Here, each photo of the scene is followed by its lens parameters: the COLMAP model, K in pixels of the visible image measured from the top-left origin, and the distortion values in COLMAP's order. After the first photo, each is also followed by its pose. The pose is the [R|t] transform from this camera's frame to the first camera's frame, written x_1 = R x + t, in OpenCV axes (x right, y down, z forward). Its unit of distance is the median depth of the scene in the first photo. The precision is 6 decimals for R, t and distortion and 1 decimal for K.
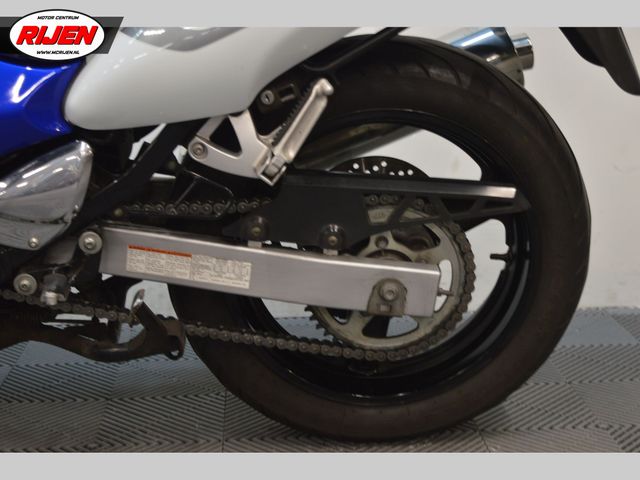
lens RADIAL K [[1088.8, 0, 320.5], [0, 1088.8, 239.1], [0, 0, 1]] dist [-0.007024, 0.000000]
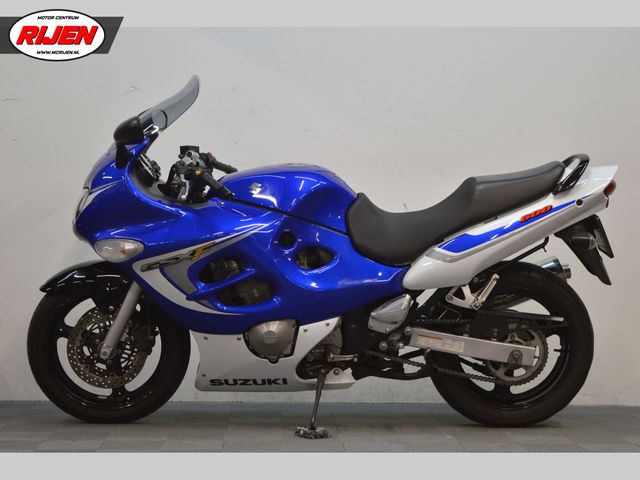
lens RADIAL K [[1353.1, 0, 319.2], [0, 1353.1, 239.6], [0, 0, 1]] dist [0.085318, 0.000000]
pose [[0.999565, 0.027551, -0.010523, -0.390639], [-0.029203, 0.974459, -0.222657, 0.525413], [0.004120, 0.222867, 0.974840, -2.294761]]
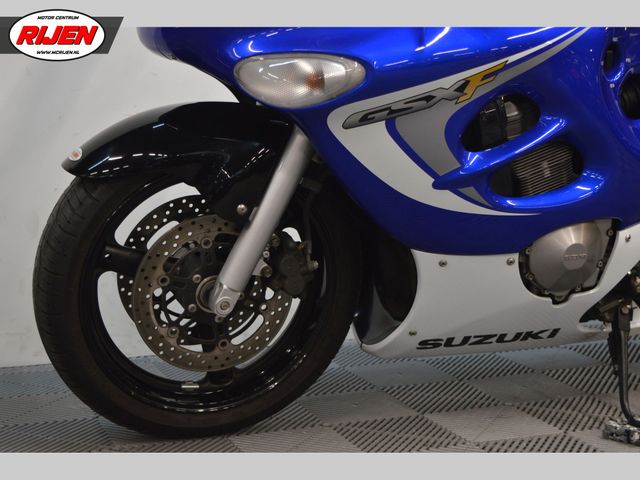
lens RADIAL K [[1088.8, 0, 319.6], [0, 1088.8, 244.7], [0, 0, 1]] dist [-0.007024, 0.000000]
pose [[0.945031, -0.022300, 0.326220, -1.244378], [0.052486, 0.995081, -0.084023, 0.115714], [-0.322742, 0.096526, 0.941552, -0.219477]]
